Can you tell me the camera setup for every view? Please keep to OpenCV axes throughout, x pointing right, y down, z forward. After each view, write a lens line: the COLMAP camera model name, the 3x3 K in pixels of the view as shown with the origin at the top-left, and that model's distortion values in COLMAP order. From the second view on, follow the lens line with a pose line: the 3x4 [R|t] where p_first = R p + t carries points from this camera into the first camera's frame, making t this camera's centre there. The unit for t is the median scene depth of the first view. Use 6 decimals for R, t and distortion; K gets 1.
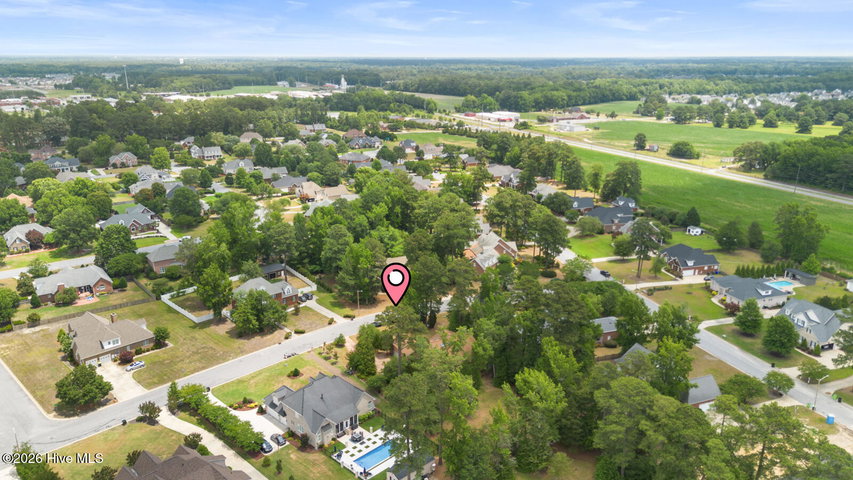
lens RADIAL K [[629.7, 0, 426.5], [0, 629.7, 240.0], [0, 0, 1]] dist [0.069995, -0.069407]
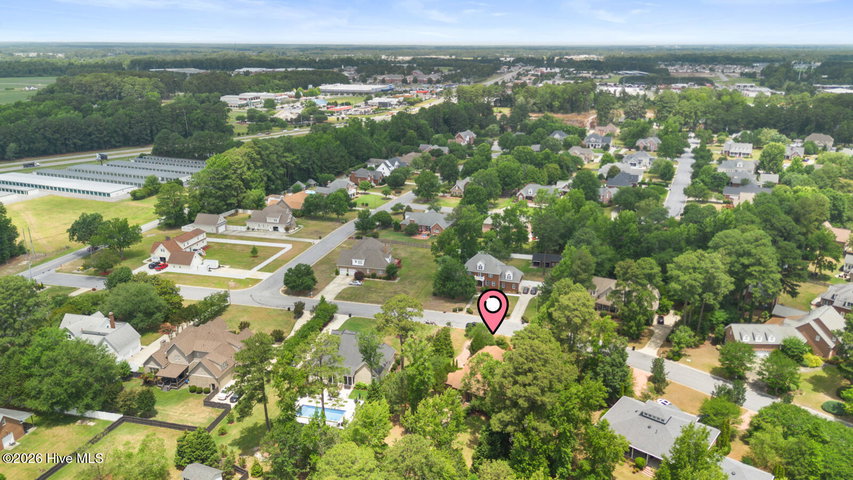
lens RADIAL K [[629.7, 0, 426.5], [0, 629.7, 240.0], [0, 0, 1]] dist [0.069995, -0.069407]
pose [[0.494079, 0.258631, -0.830057, 0.626584], [-0.246456, 0.957230, 0.151557, -0.110951], [0.833754, 0.129692, 0.536689, 0.403269]]
